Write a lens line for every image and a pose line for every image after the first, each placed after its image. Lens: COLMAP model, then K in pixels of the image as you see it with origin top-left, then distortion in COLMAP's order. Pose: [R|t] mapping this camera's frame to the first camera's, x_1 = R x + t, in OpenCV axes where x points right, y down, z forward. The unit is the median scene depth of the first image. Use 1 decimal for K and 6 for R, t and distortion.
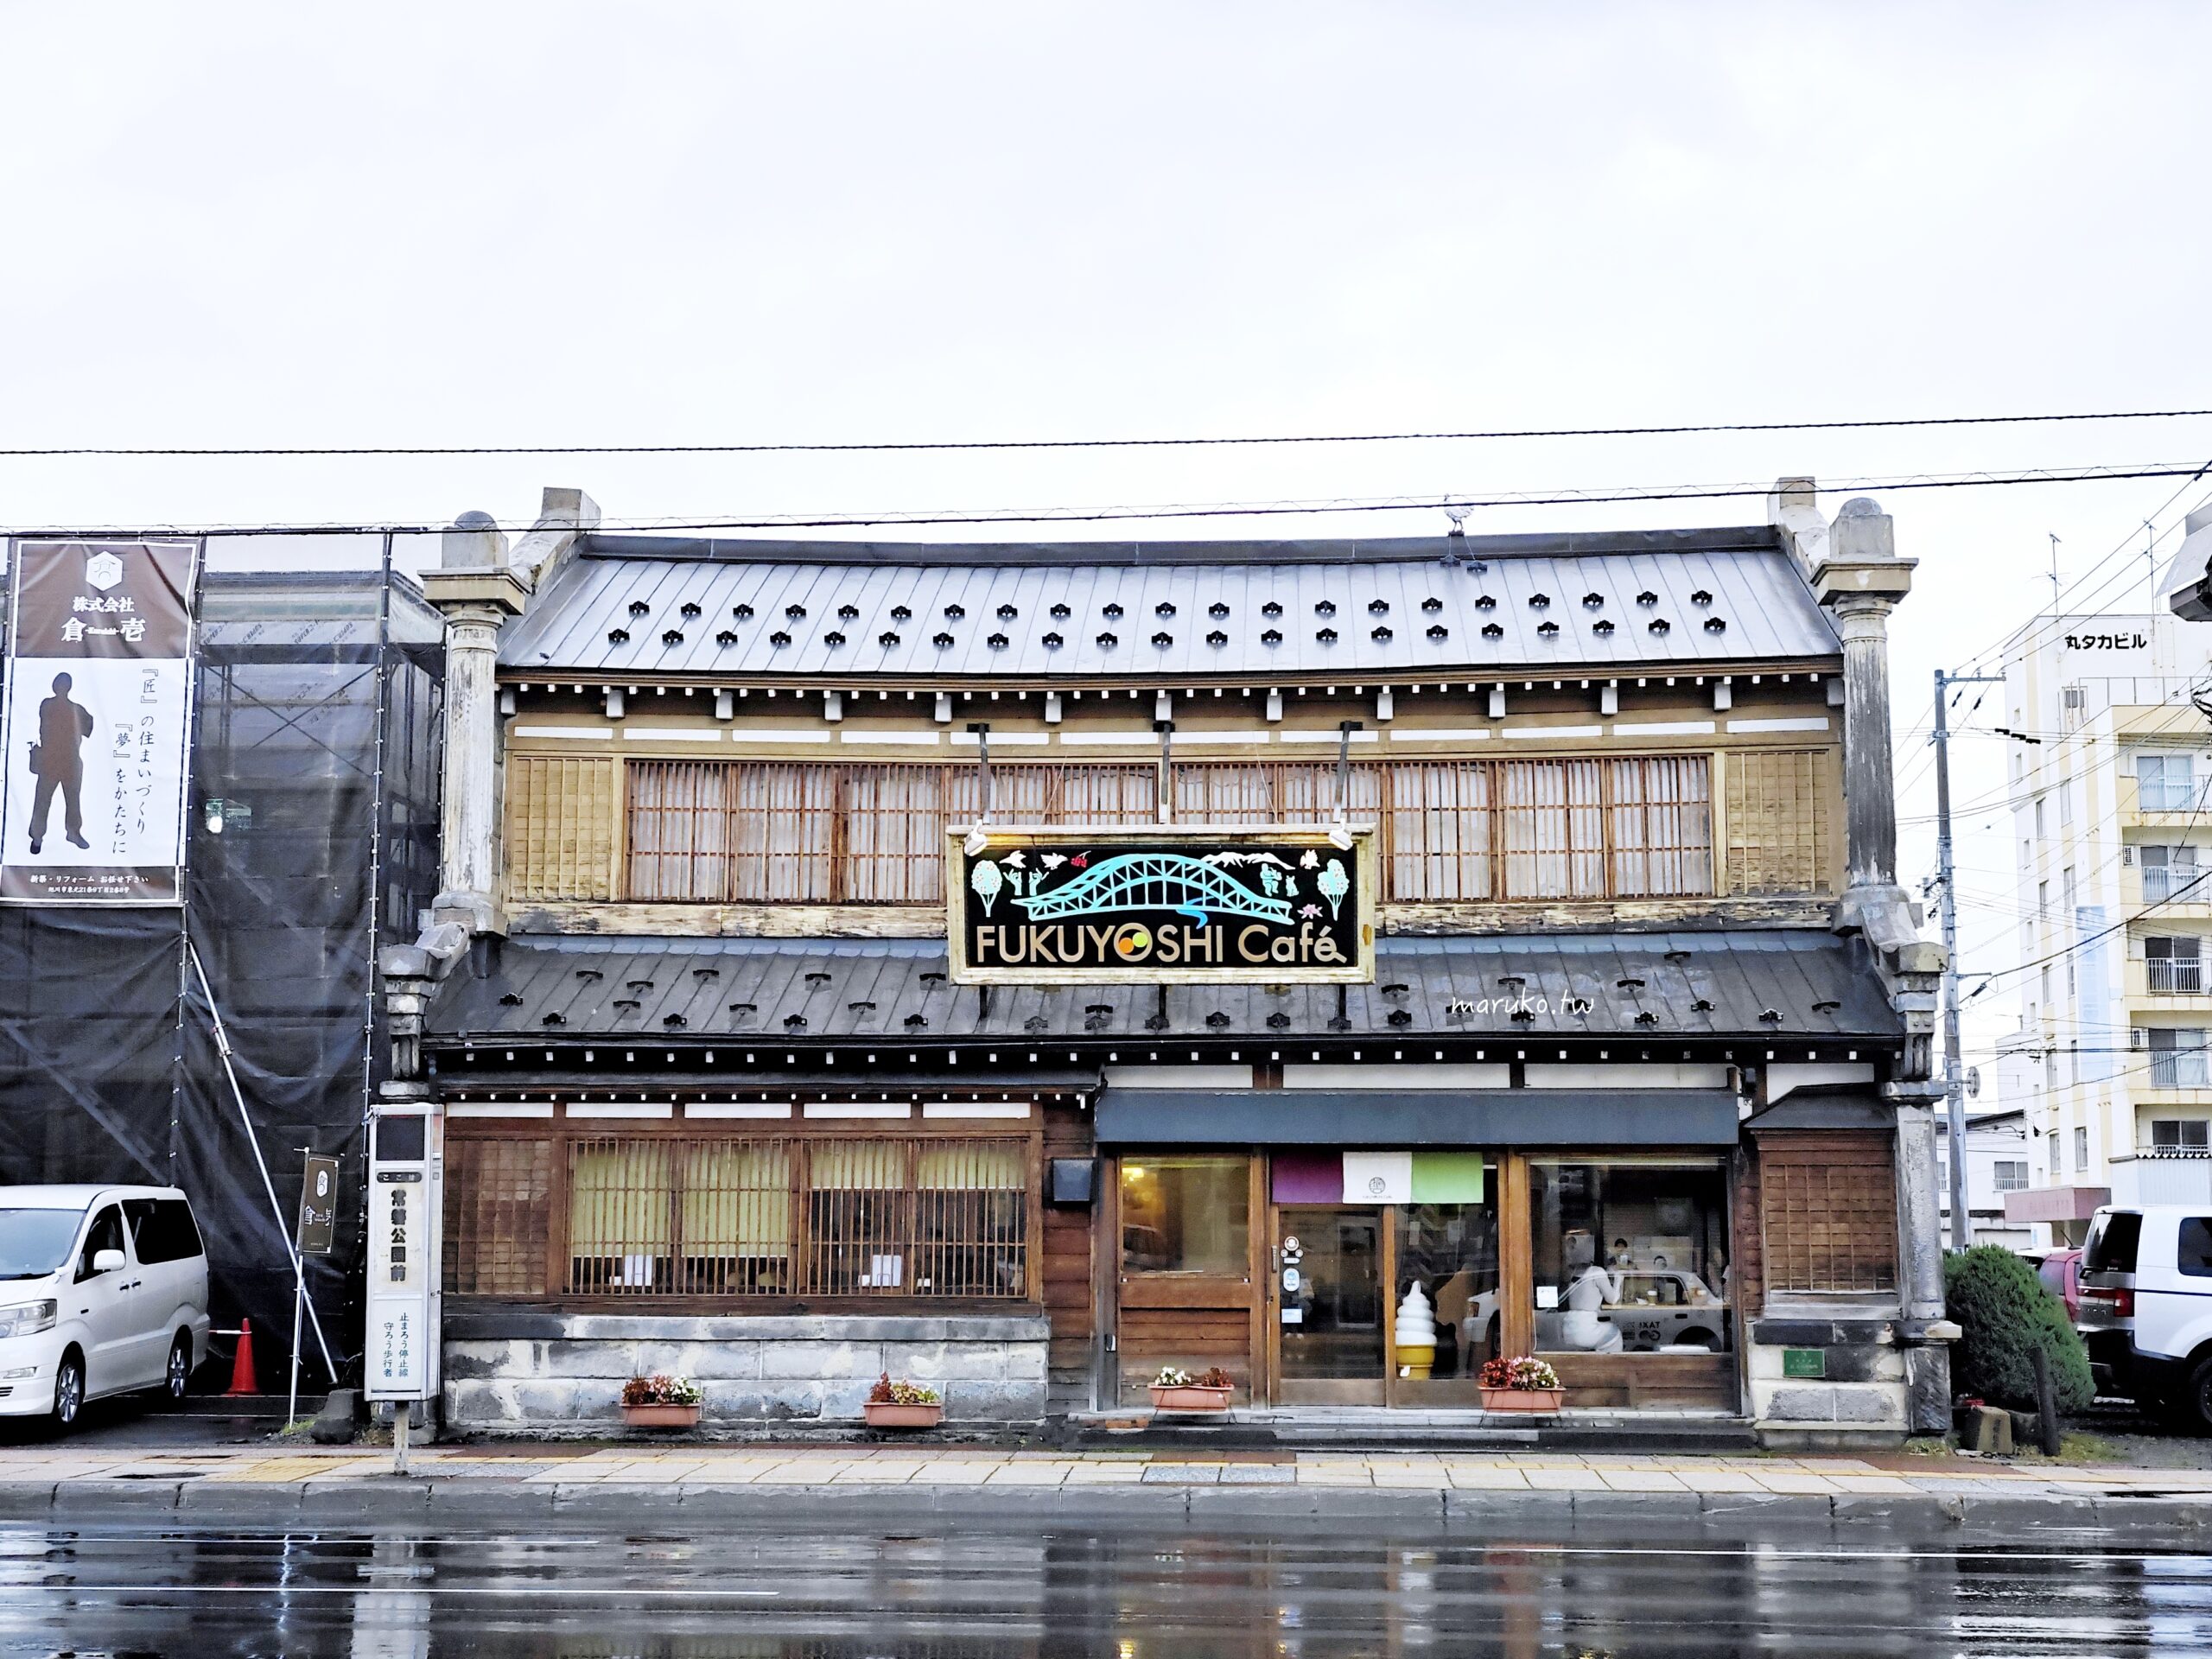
lens RADIAL K [[3251.0, 0, 1102.5], [0, 3251.0, 826.4], [0, 0, 1]] dist [0.109346, 0.000000]
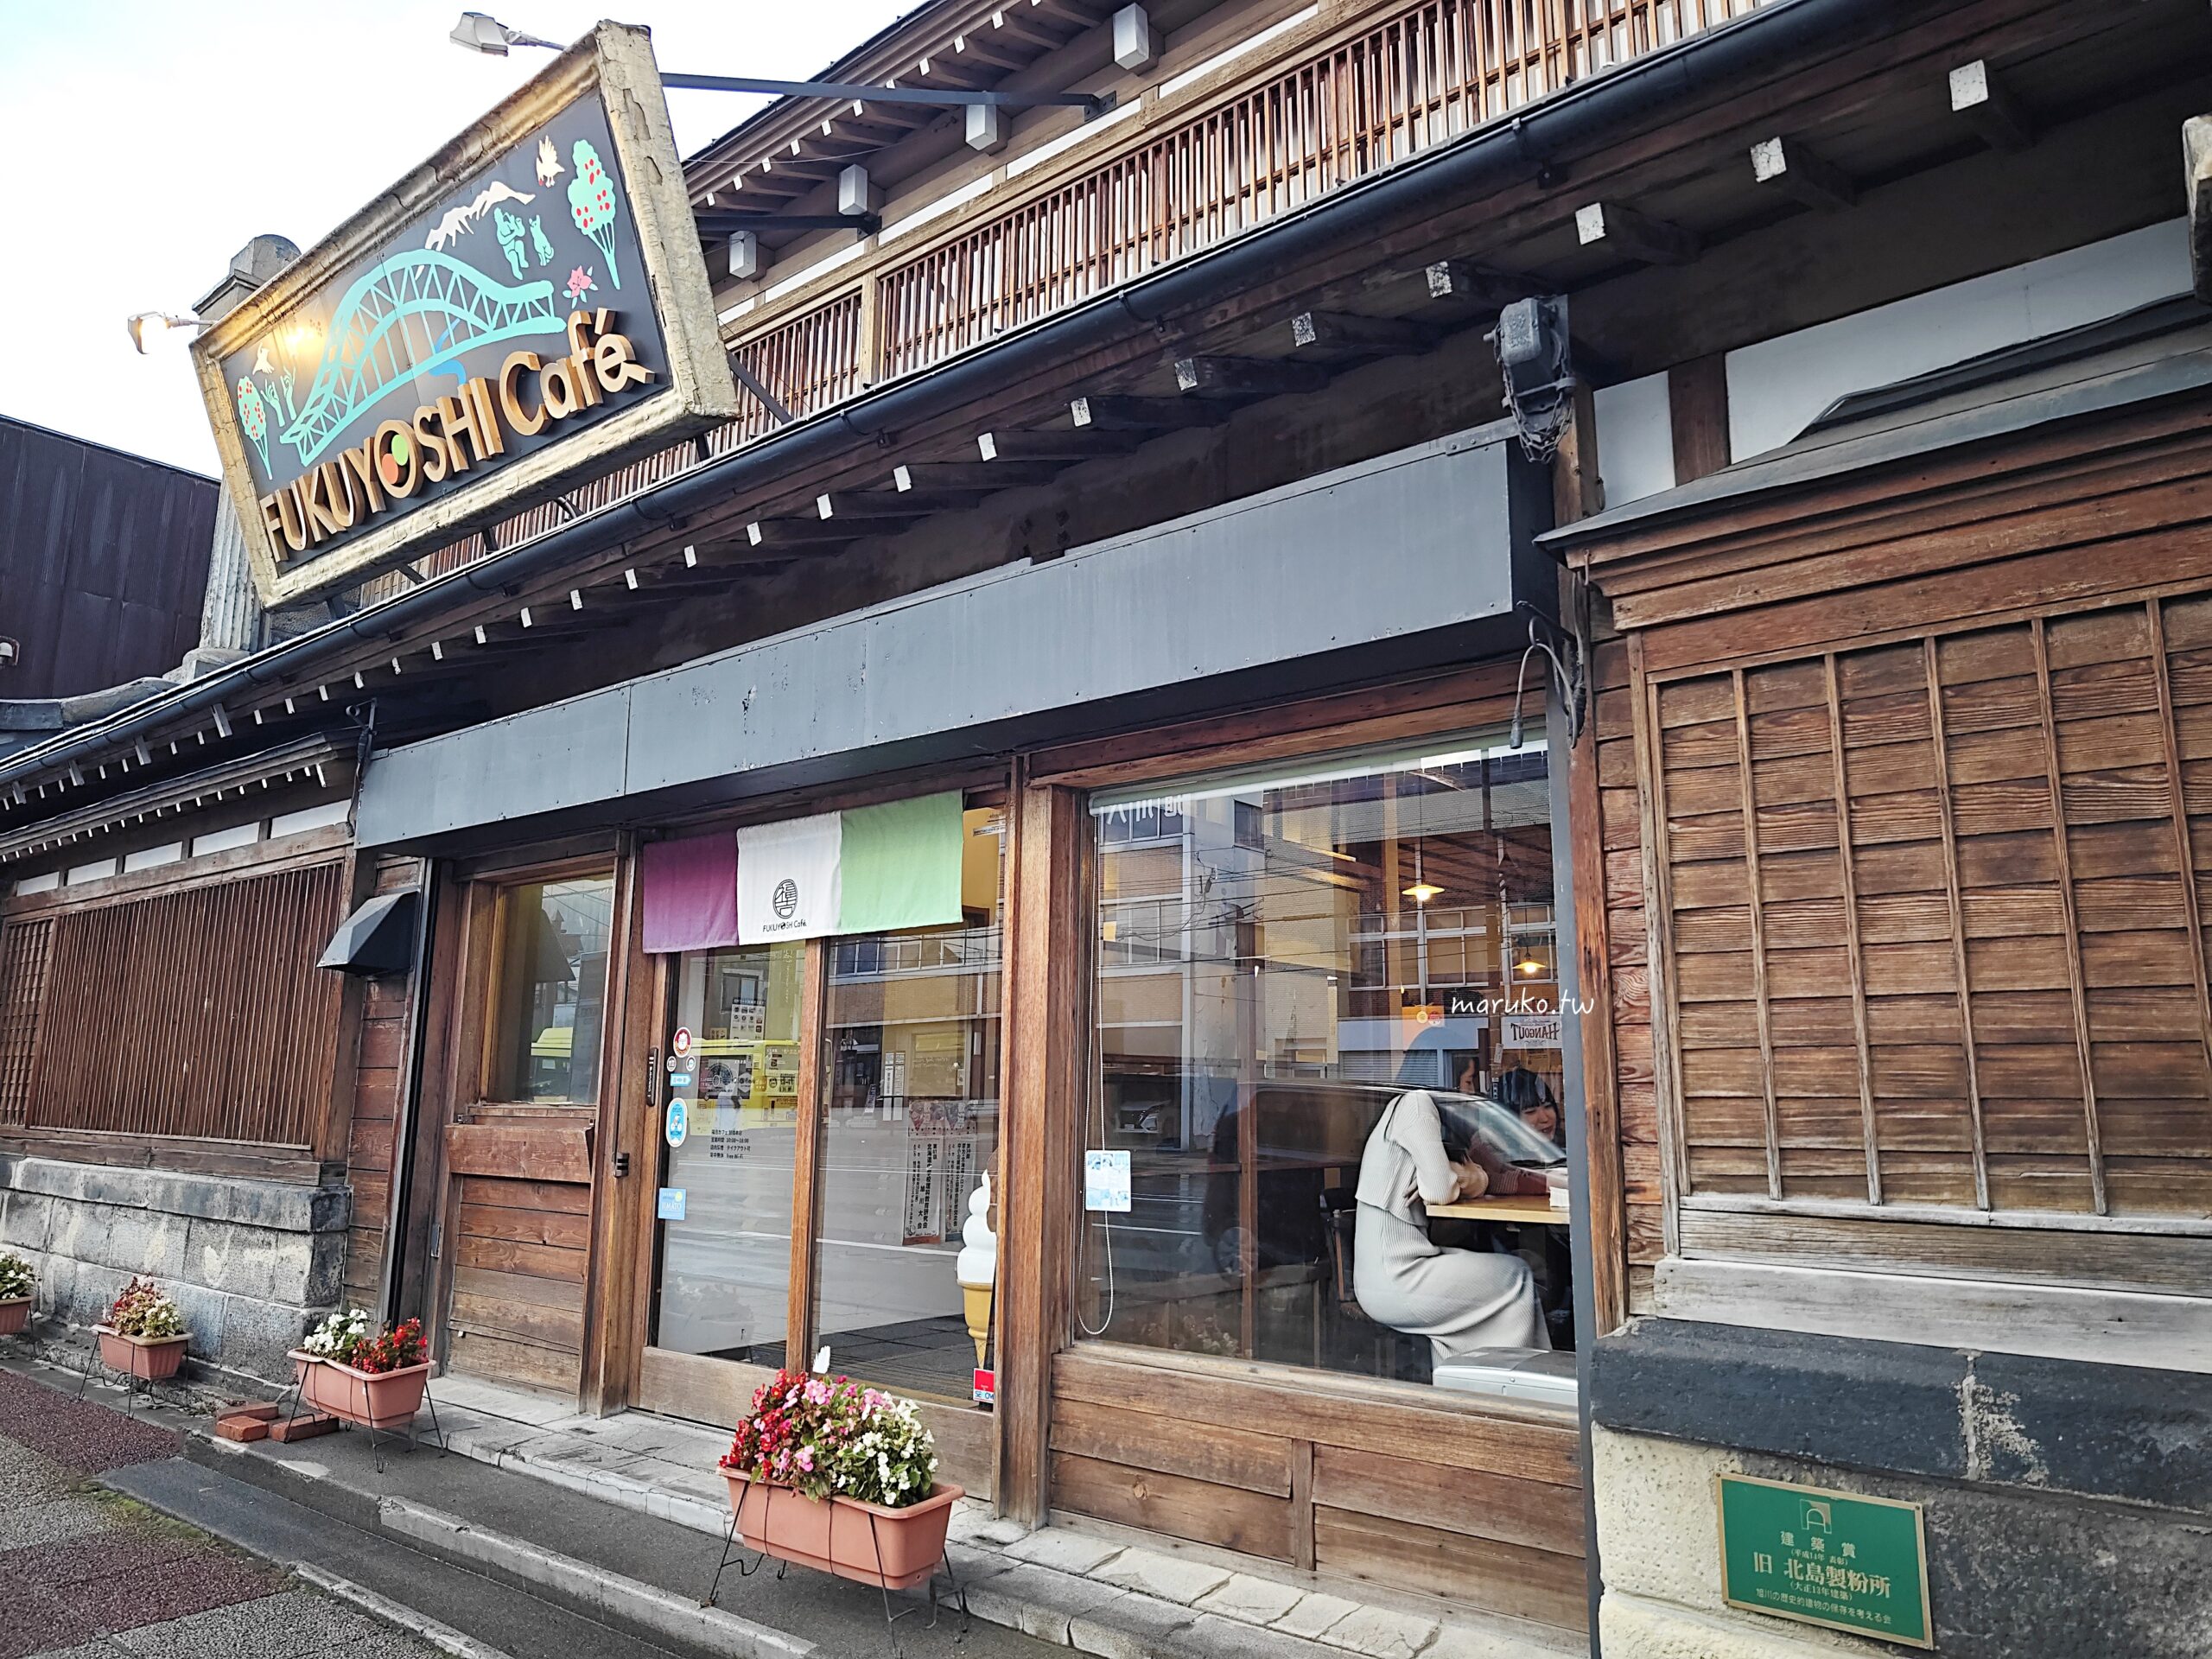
lens RADIAL K [[1510.4, 0, 1096.7], [0, 1510.4, 830.4], [0, 0, 1]] dist [0.053114, -0.005321]
pose [[0.792138, -0.099091, -0.602244, 0.237929], [0.070818, 0.994990, -0.070564, 0.119639], [0.606219, 0.013246, 0.795187, 0.880114]]
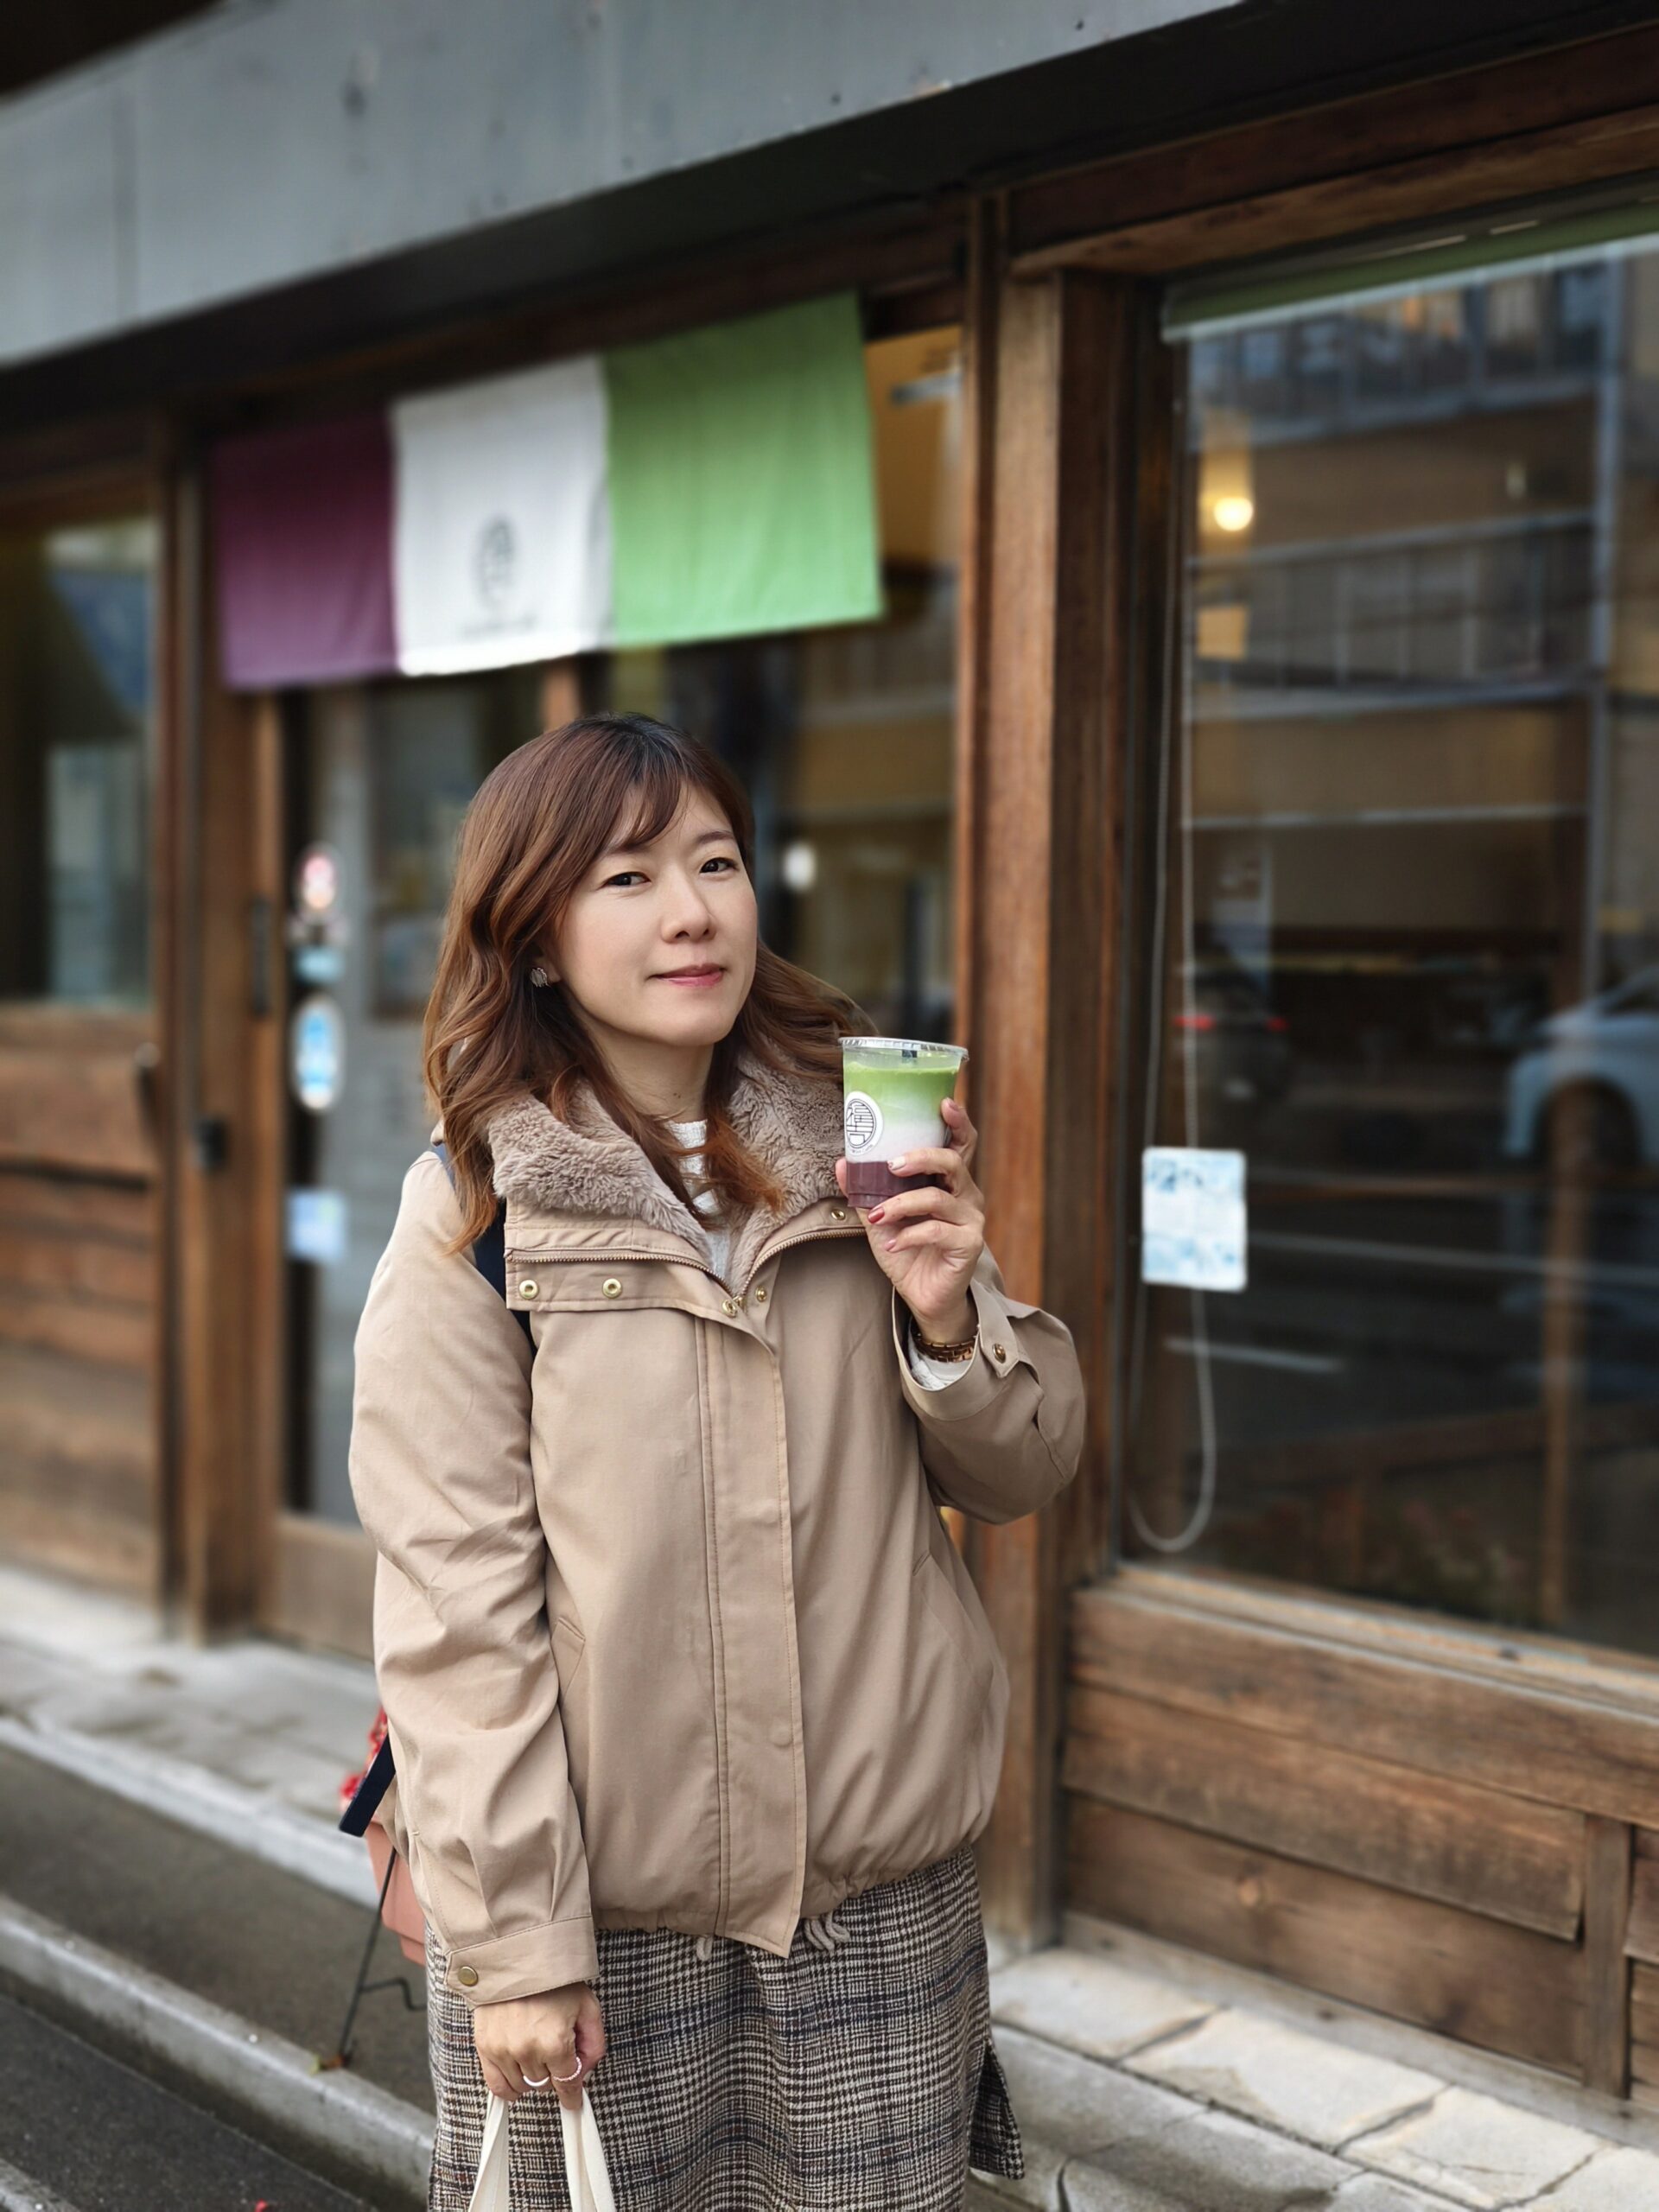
lens RADIAL K [[3251.0, 0, 832.9], [0, 3251.0, 1117.6], [0, 0, 1]] dist [0.109346, 0.000000]
pose [[0.671948, 0.044558, -0.739257, 0.237324], [0.086236, 0.986691, 0.137855, 0.118843], [0.735561, -0.156382, 0.659162, 0.899473]]
